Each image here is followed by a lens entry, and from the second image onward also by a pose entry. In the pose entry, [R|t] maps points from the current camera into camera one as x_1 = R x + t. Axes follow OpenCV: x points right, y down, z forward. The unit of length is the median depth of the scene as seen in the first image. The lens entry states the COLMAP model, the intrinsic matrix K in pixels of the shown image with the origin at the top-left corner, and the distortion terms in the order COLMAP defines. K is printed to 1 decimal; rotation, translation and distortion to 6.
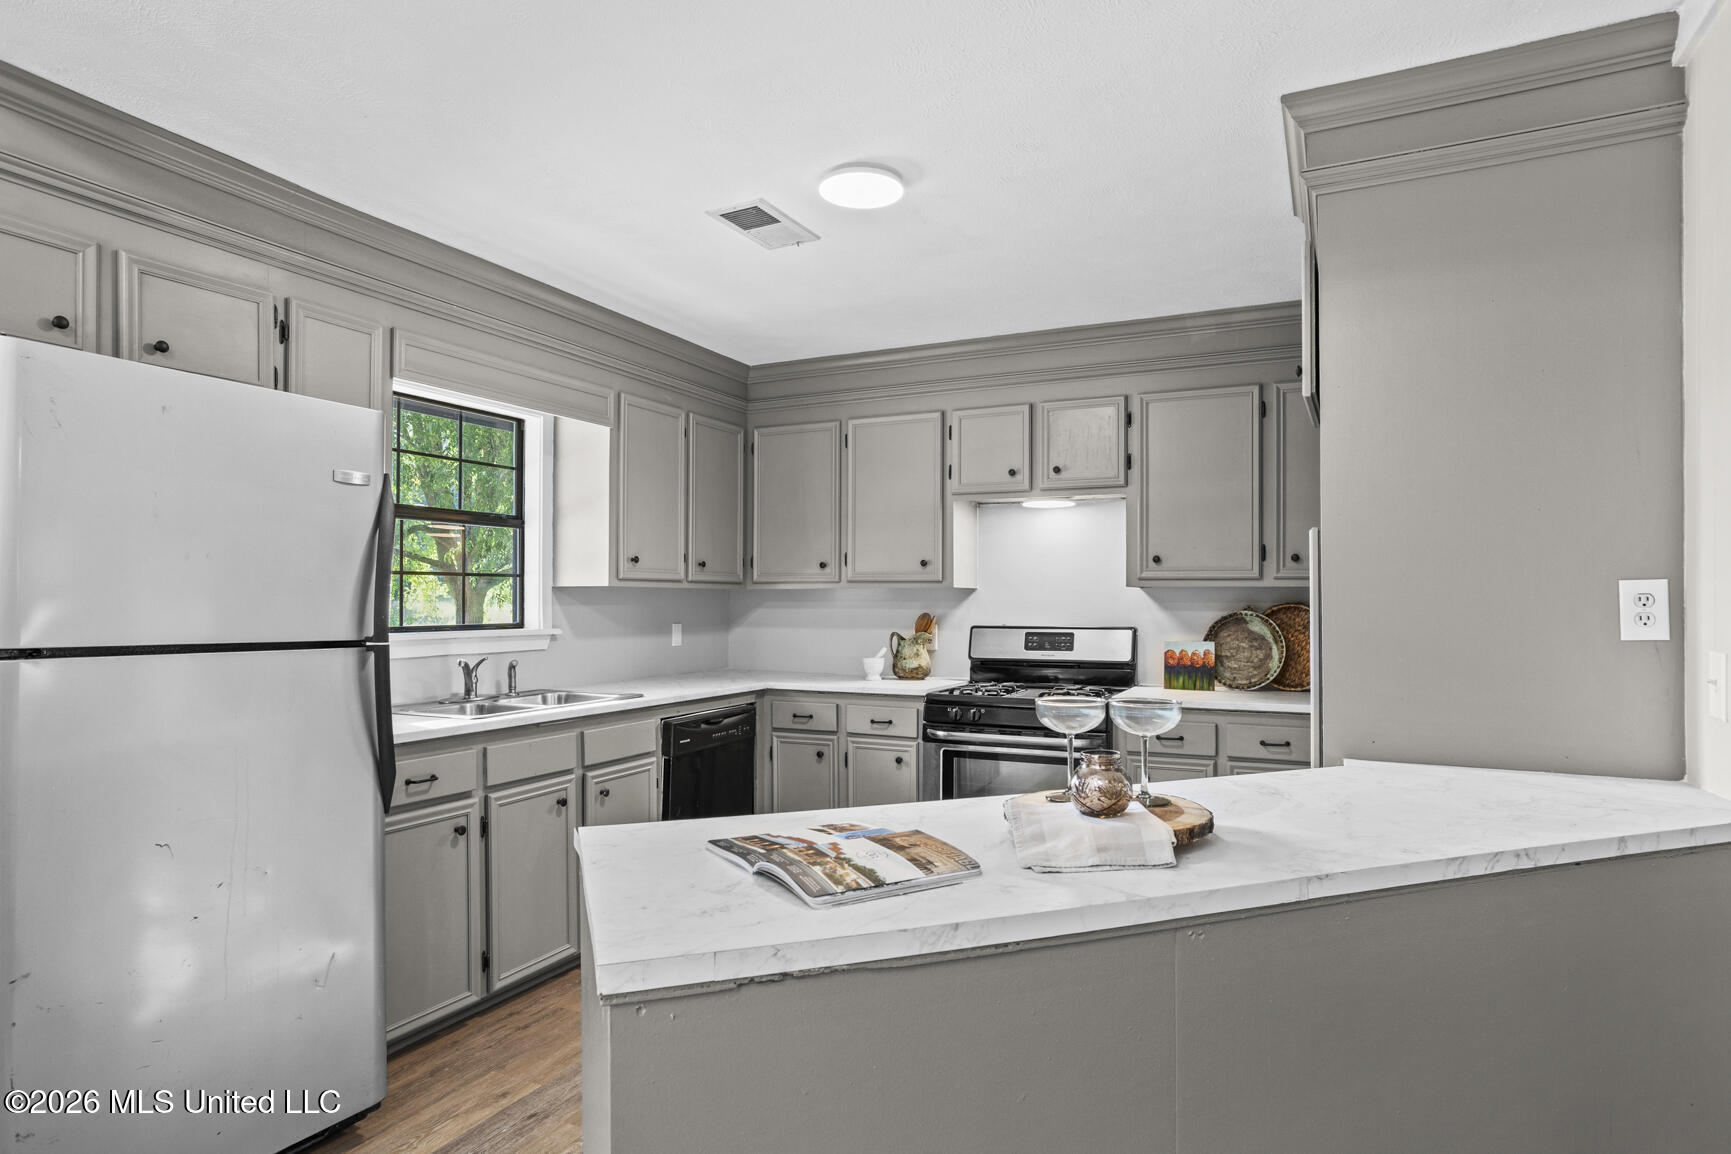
lens RADIAL K [[967.3, 0, 869.7], [0, 967.3, 596.6], [0, 0, 1]] dist [-0.002179, 0.000193]
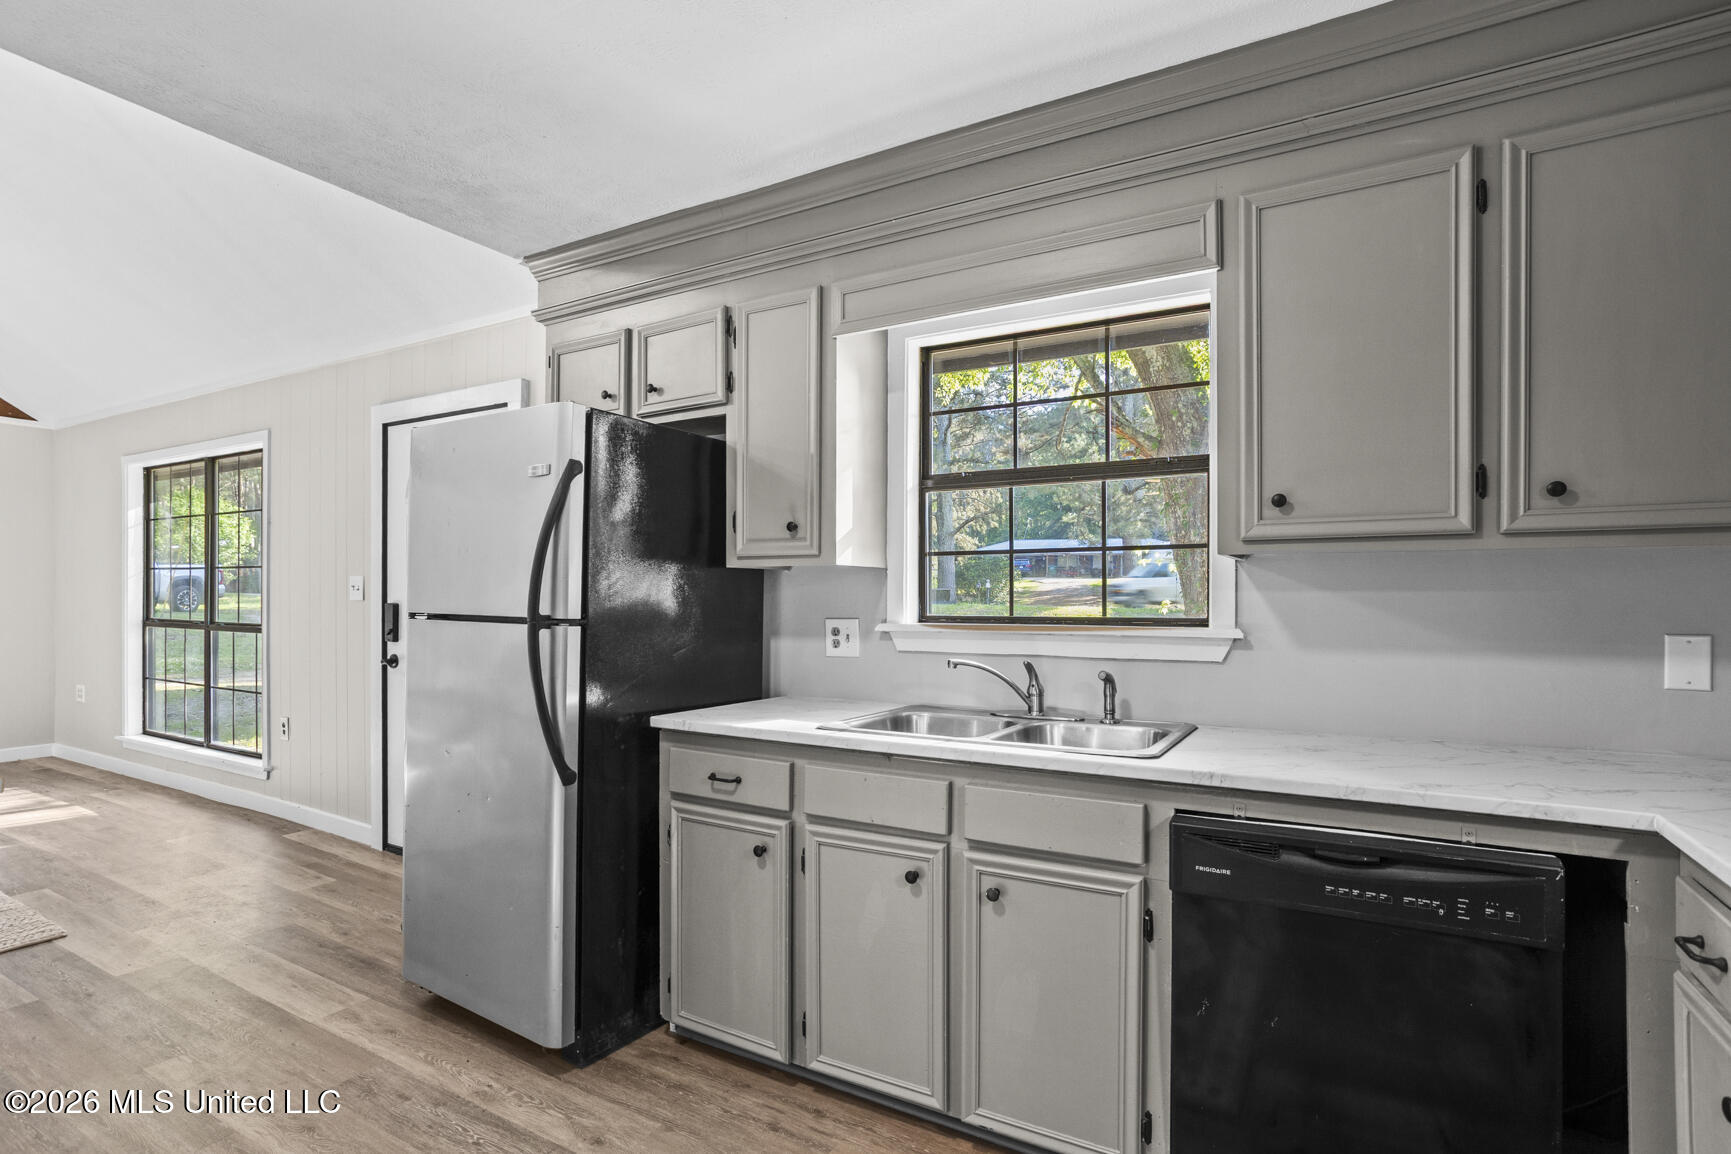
lens RADIAL K [[858.2, 0, 856.1], [0, 858.2, 604.2], [0, 0, 1]] dist [-0.050510, 0.031975]
pose [[-0.080225, 0.004614, -0.996766, 0.213114], [0.000719, 0.999989, 0.004571, 0.014172], [0.996776, -0.000350, -0.080228, 0.760099]]
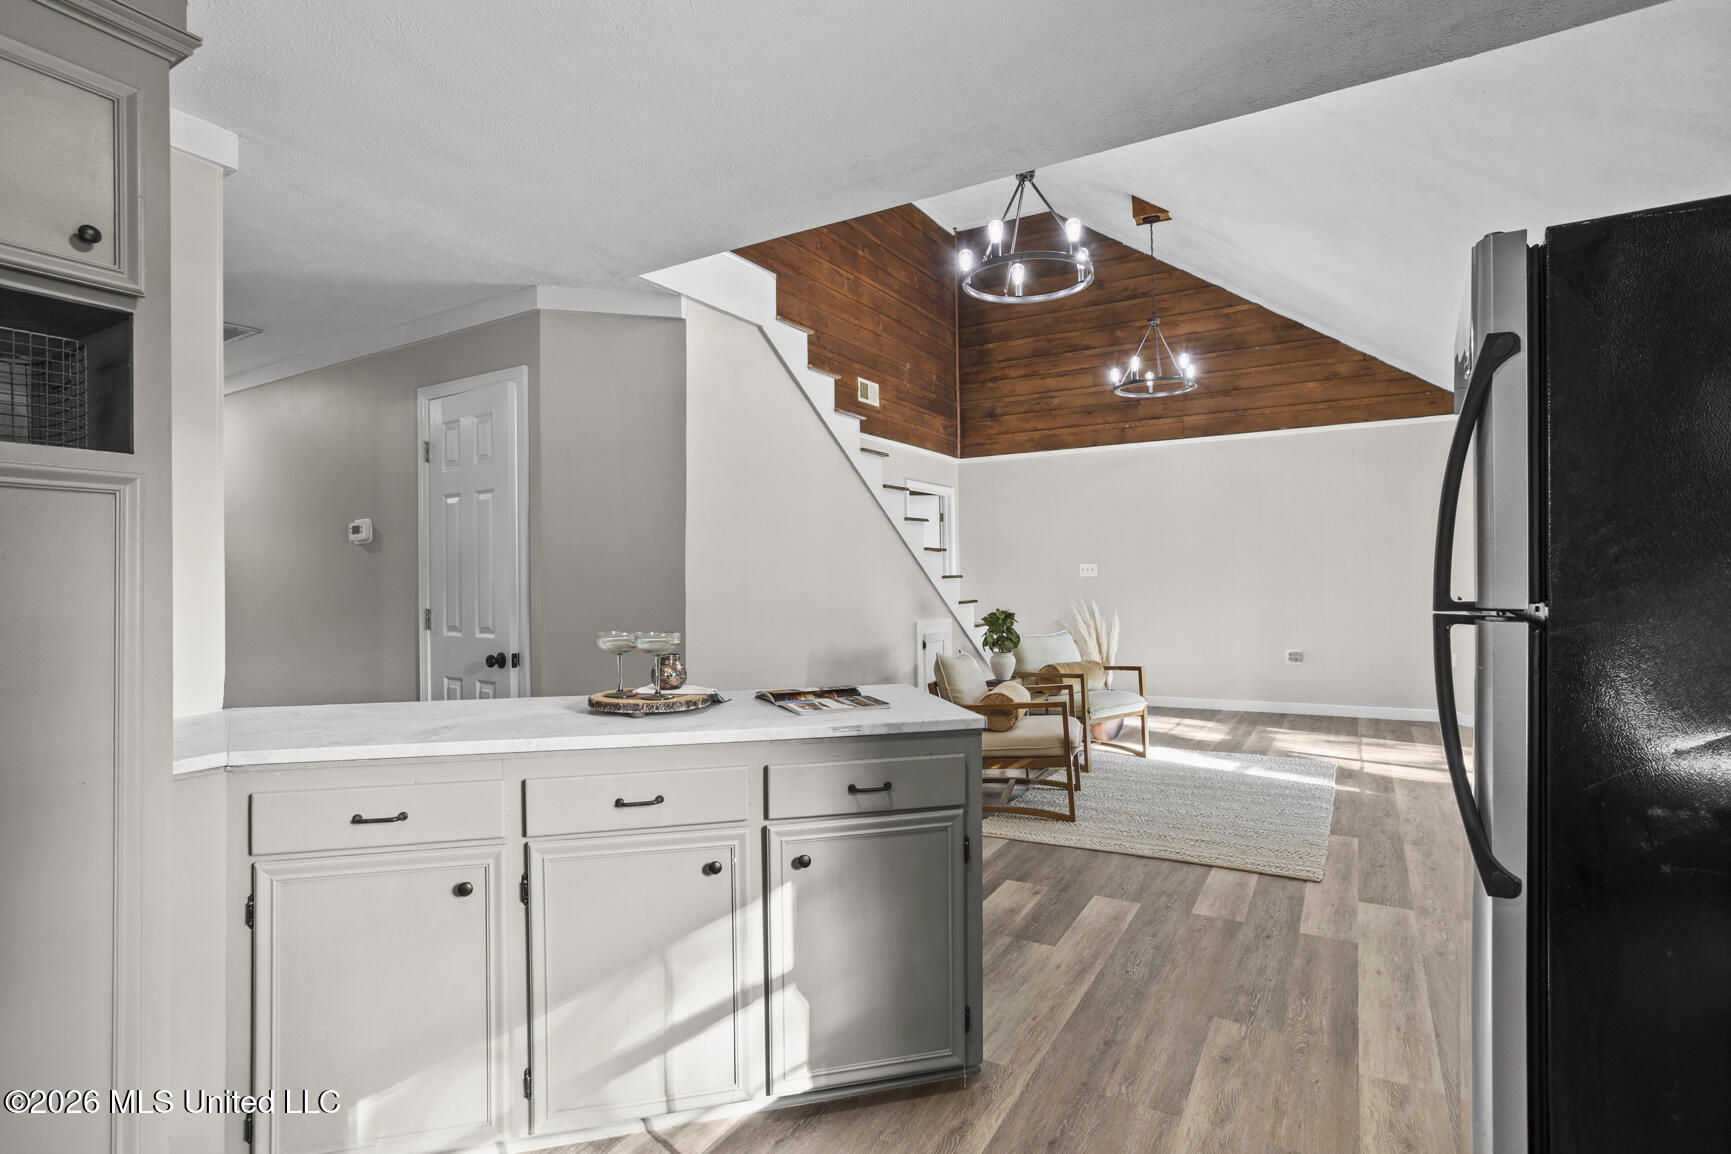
lens RADIAL K [[847.6, 0, 877.7], [0, 847.6, 571.7], [0, 0, 1]] dist [-0.057540, 0.038197]
pose [[-0.997486, 0.012421, 0.069769, -0.084625], [0.011272, 0.999795, -0.016828, 0.014579], [-0.069964, -0.015999, -0.997421, 0.849340]]
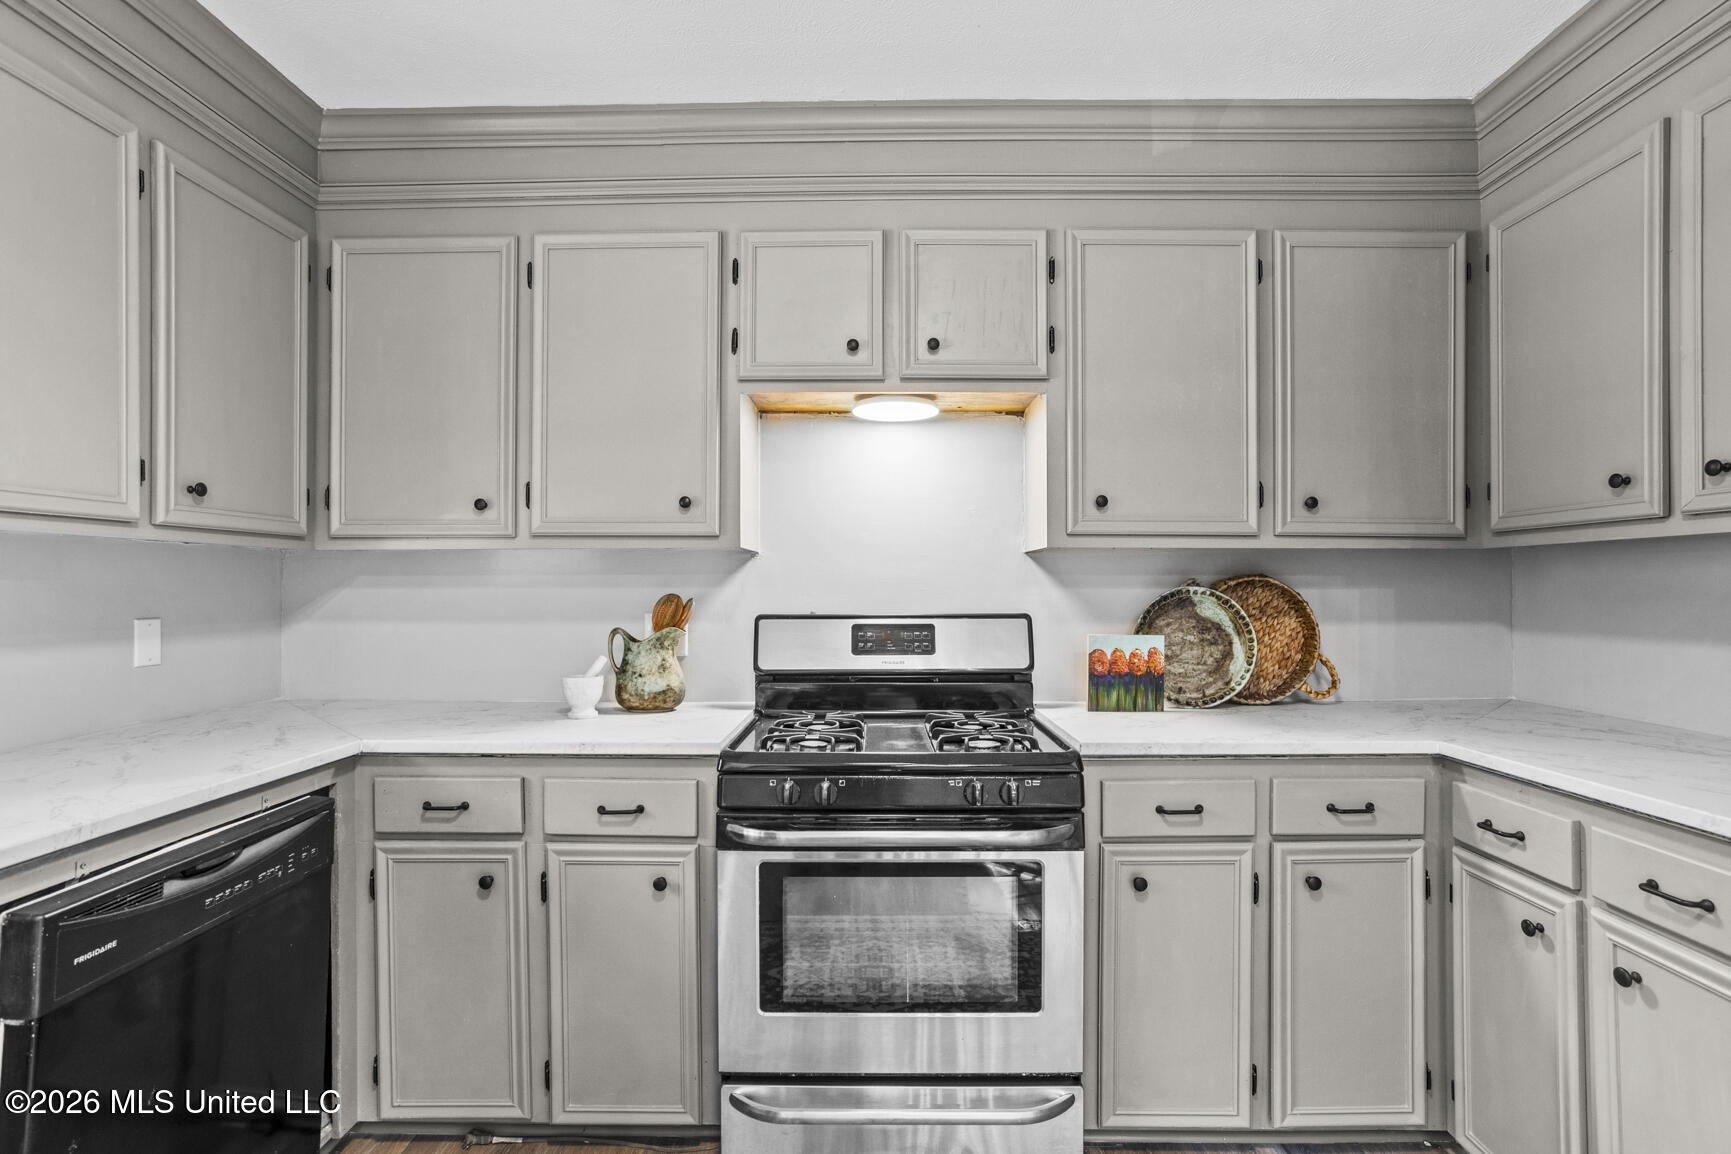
lens RADIAL K [[848.9, 0, 863.2], [0, 848.9, 586.9], [0, 0, 1]] dist [-0.053015, 0.037482]
pose [[0.908015, -0.002230, 0.418931, -0.054882], [0.000029, 0.999986, 0.005259, 0.010939], [-0.418937, -0.004763, 0.908003, 0.531652]]
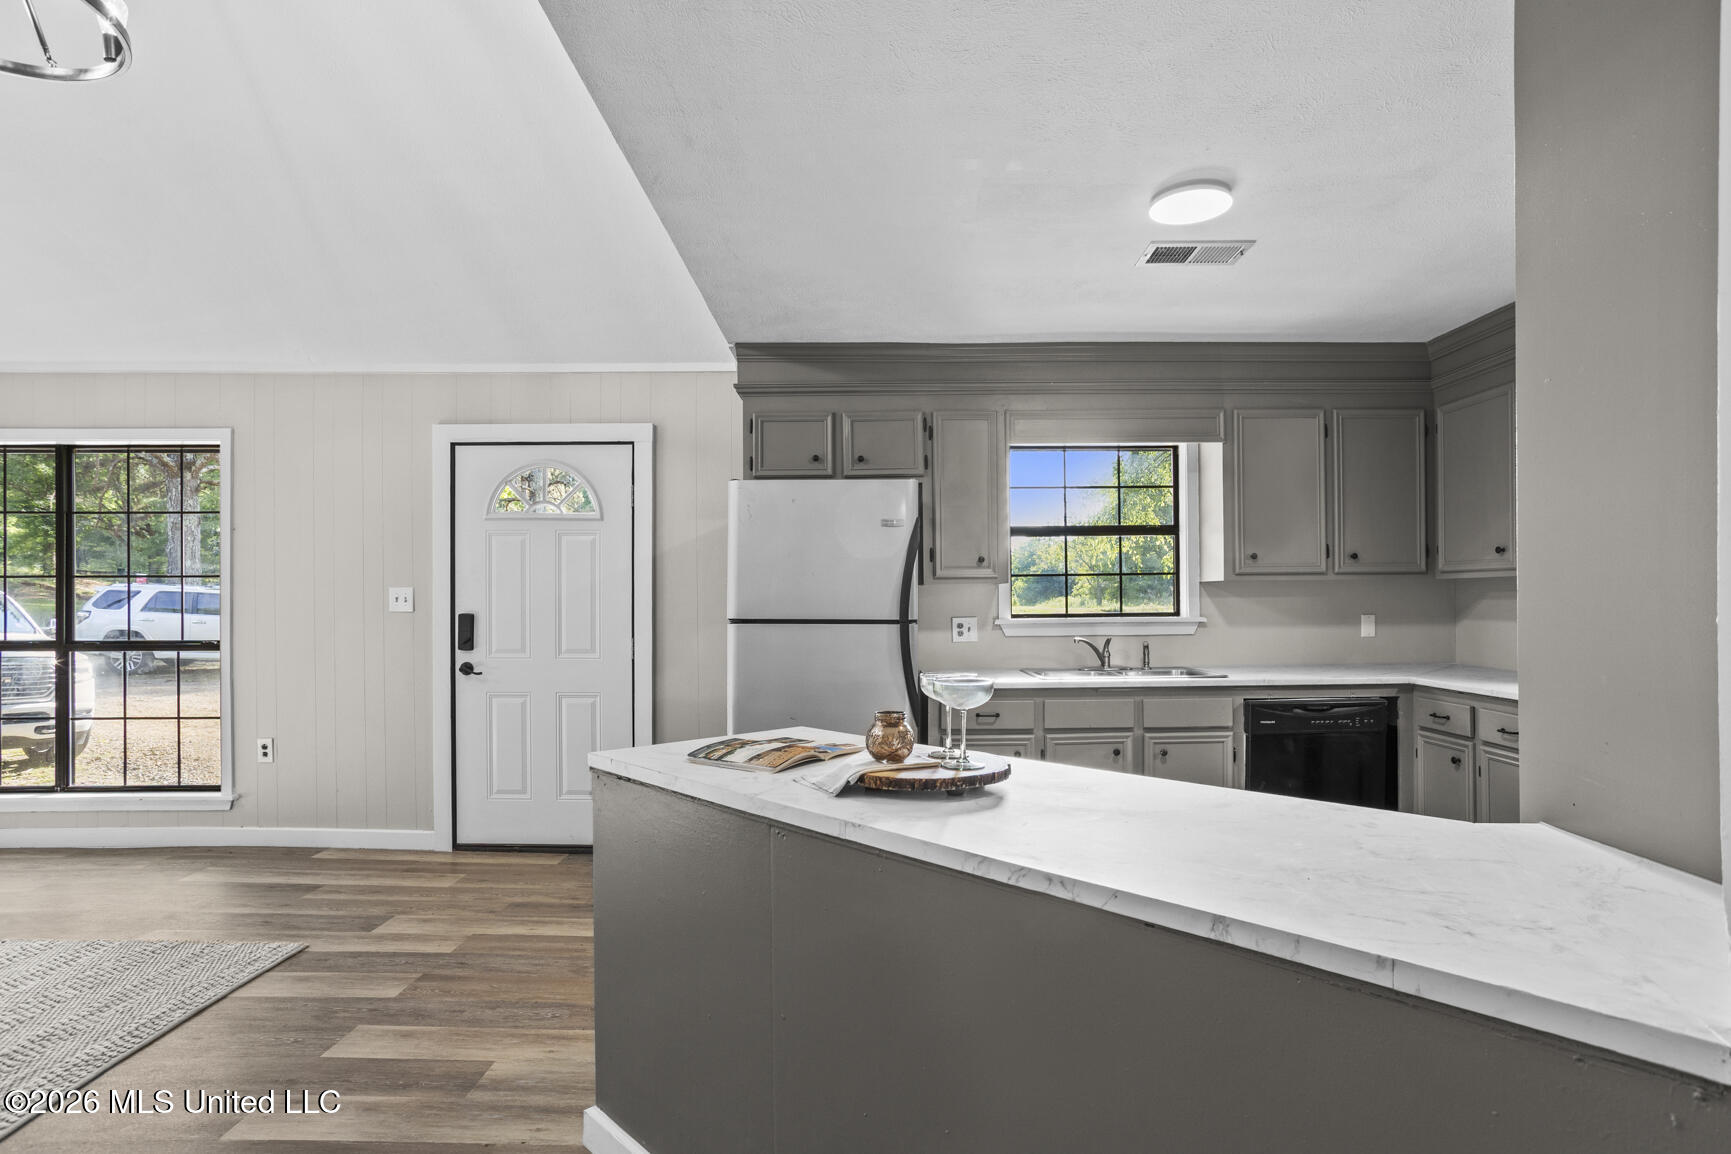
lens RADIAL K [[856.9, 0, 873.4], [0, 856.9, 598.5], [0, 0, 1]] dist [-0.057477, 0.039756]
pose [[0.434546, -0.004997, -0.900636, 0.418151], [0.012521, 0.999921, 0.000493, 0.004589], [0.900563, -0.011491, 0.434574, 0.170169]]
